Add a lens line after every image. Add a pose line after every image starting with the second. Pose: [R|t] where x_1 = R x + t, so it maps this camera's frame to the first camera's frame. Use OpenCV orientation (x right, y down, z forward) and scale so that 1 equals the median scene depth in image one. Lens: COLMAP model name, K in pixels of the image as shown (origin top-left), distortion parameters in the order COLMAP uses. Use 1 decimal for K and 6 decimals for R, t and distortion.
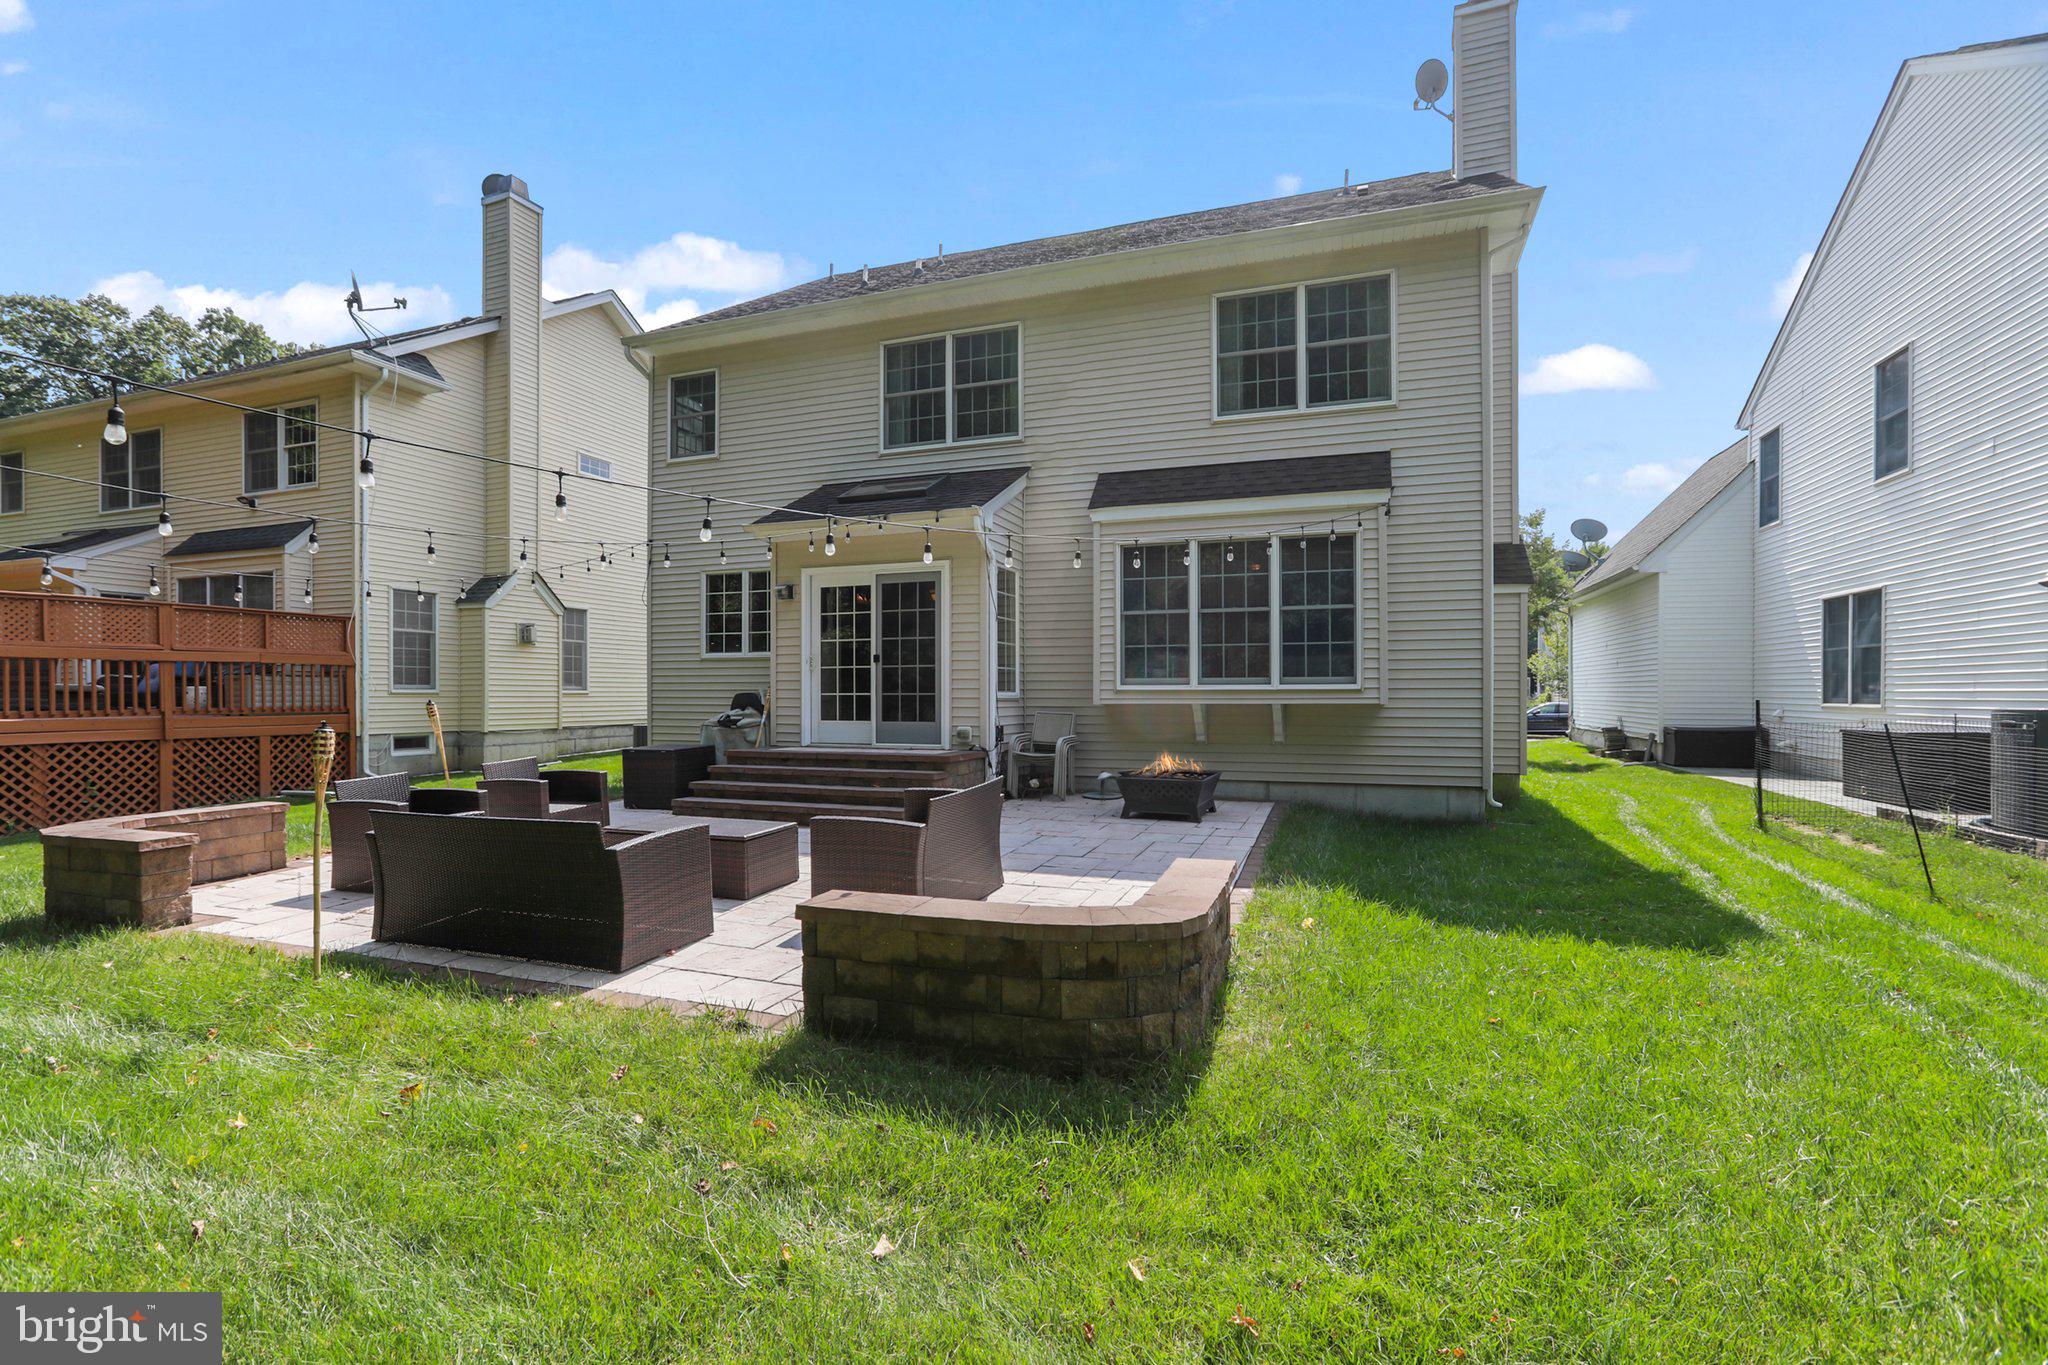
lens RADIAL K [[927.2, 0, 1024.0], [0, 927.2, 682.5], [0, 0, 1]] dist [-0.035332, 0.013960]
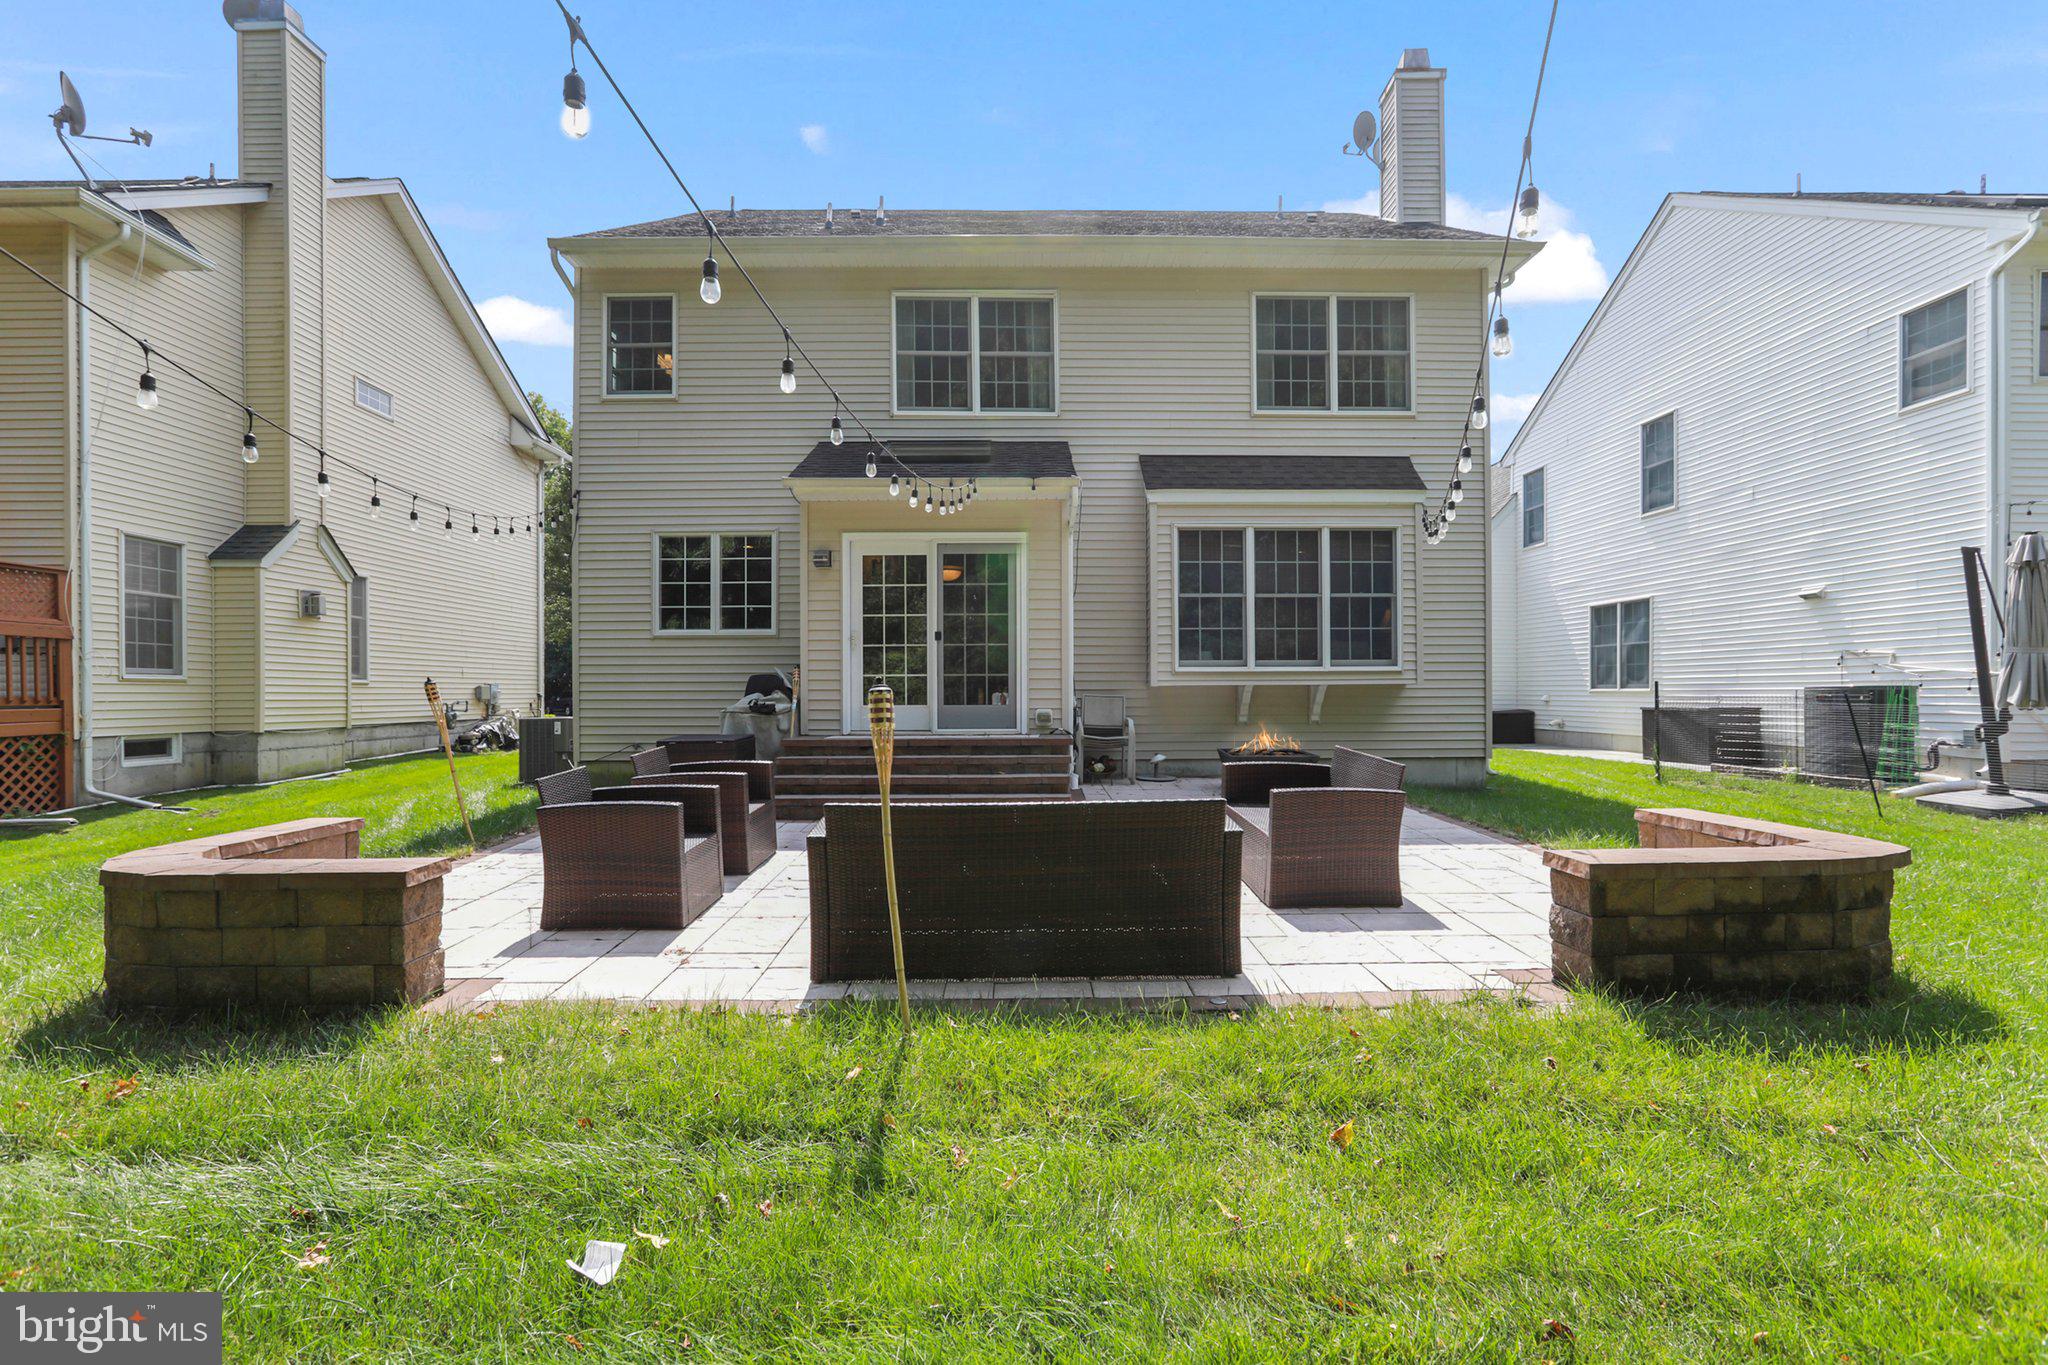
lens RADIAL K [[927.2, 0, 1024.0], [0, 927.2, 682.5], [0, 0, 1]] dist [-0.035332, 0.013960]
pose [[0.935357, 0.000859, 0.353704, -0.394554], [-0.000612, 0.999999, -0.000810, 0.019984], [-0.353705, 0.000541, 0.935357, 0.116522]]
